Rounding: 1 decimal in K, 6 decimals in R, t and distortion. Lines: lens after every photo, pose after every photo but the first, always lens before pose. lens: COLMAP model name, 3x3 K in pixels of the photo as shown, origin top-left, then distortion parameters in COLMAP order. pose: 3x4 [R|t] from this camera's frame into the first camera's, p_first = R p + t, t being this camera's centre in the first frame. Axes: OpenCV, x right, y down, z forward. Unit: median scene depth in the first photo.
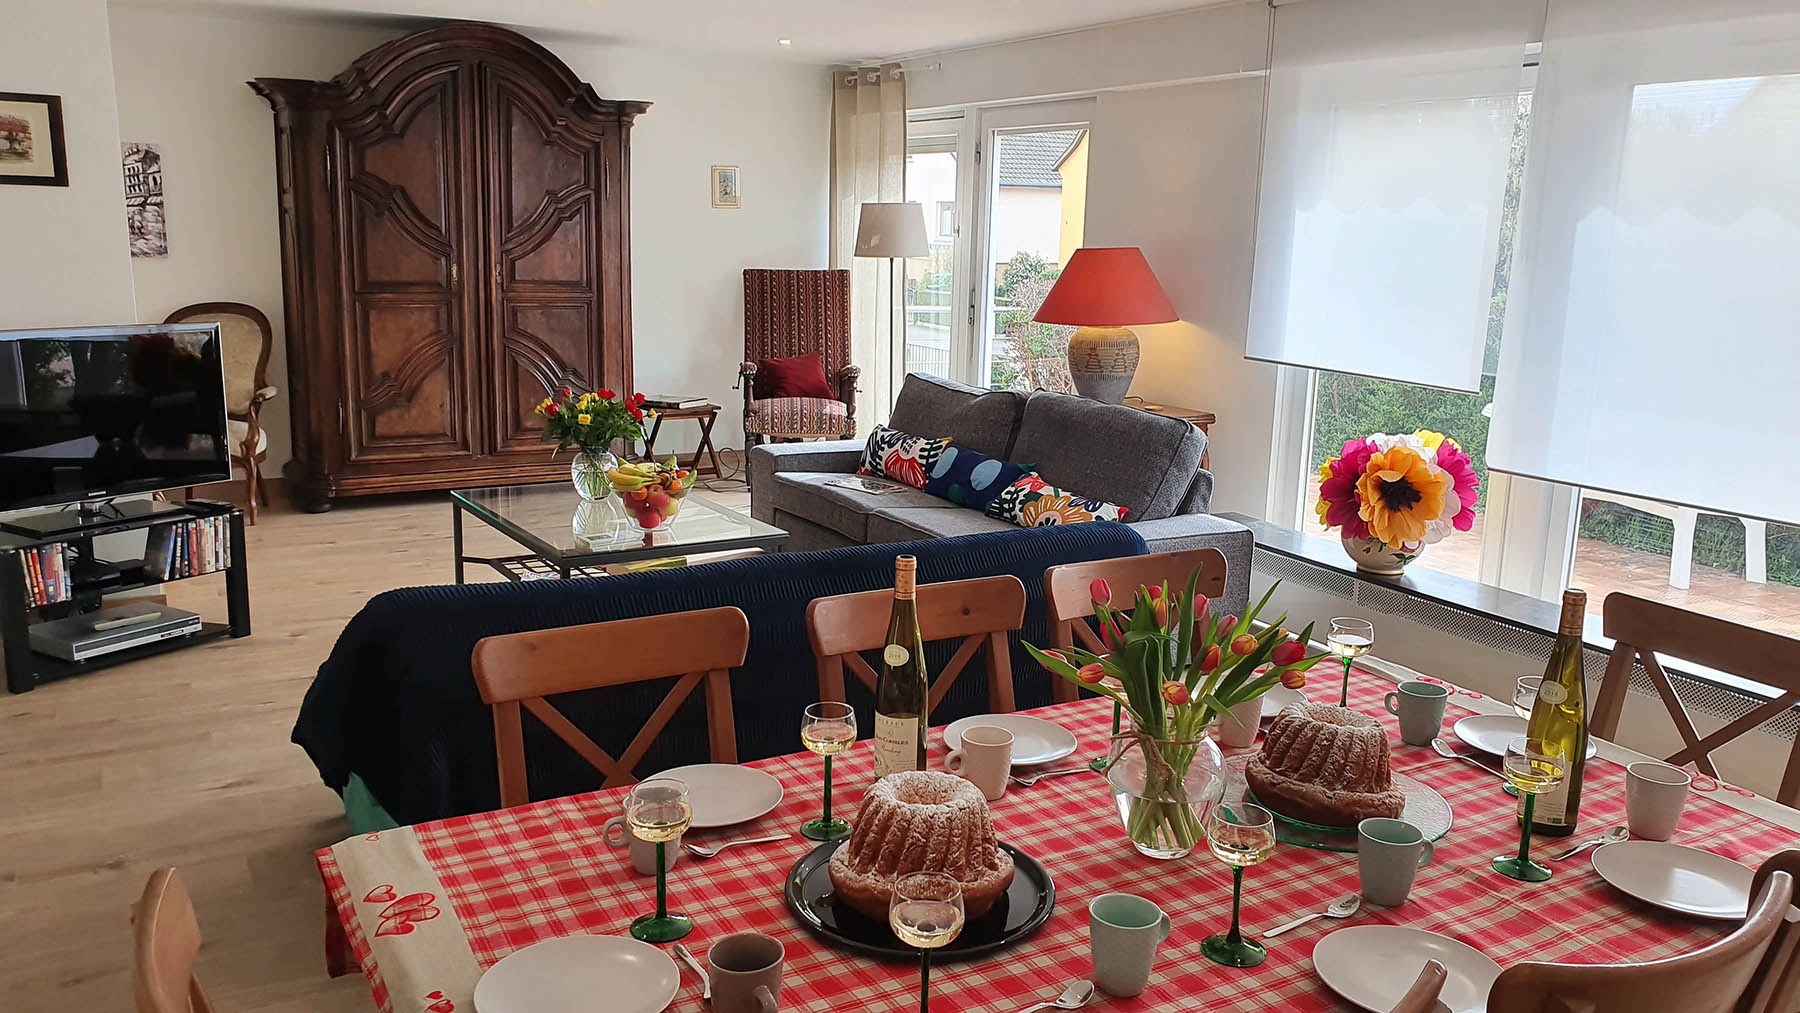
lens RADIAL K [[1417.2, 0, 900.0], [0, 1417.2, 506.5], [0, 0, 1]] dist [0.039958, -0.001694]
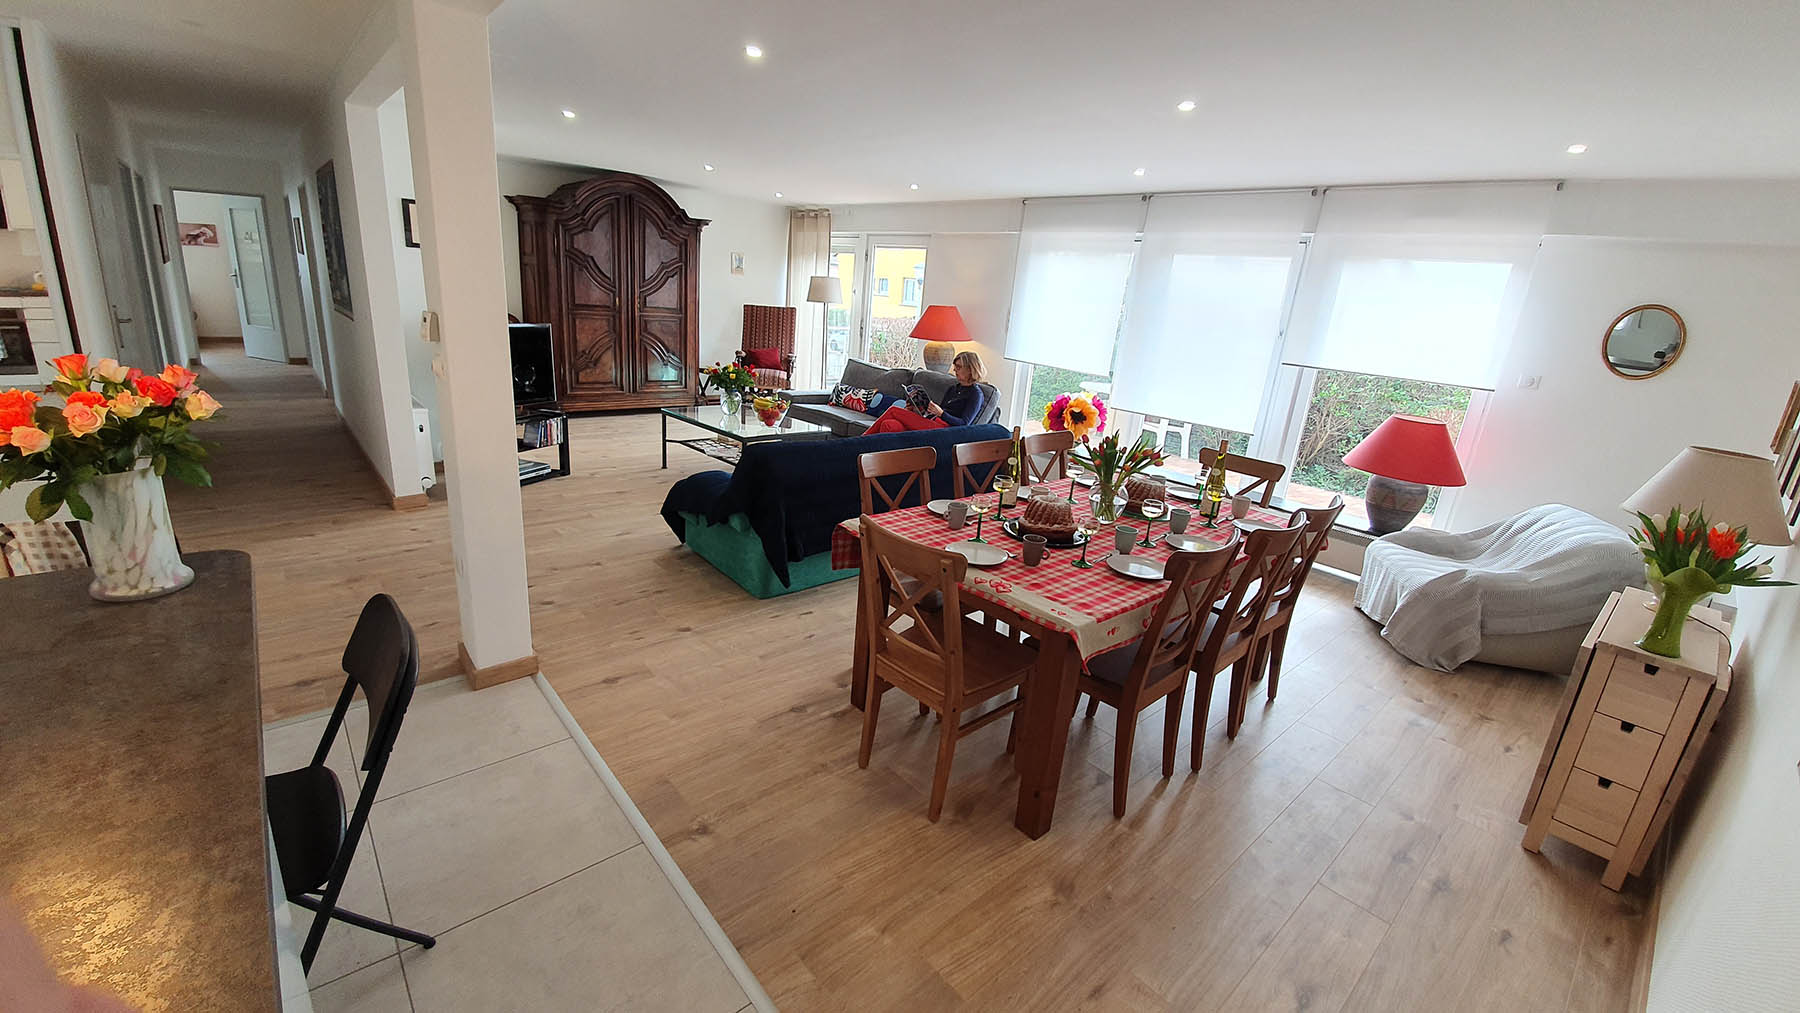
lens RADIAL K [[723.7, 0, 894.1], [0, 723.7, 503.7], [0, 0, 1]] dist [-0.001486, 0.000041]
pose [[0.977039, -0.007833, 0.212918, -0.170531], [-0.013964, 0.994821, 0.100677, 0.014392], [-0.212604, -0.101338, 0.971869, -0.122343]]
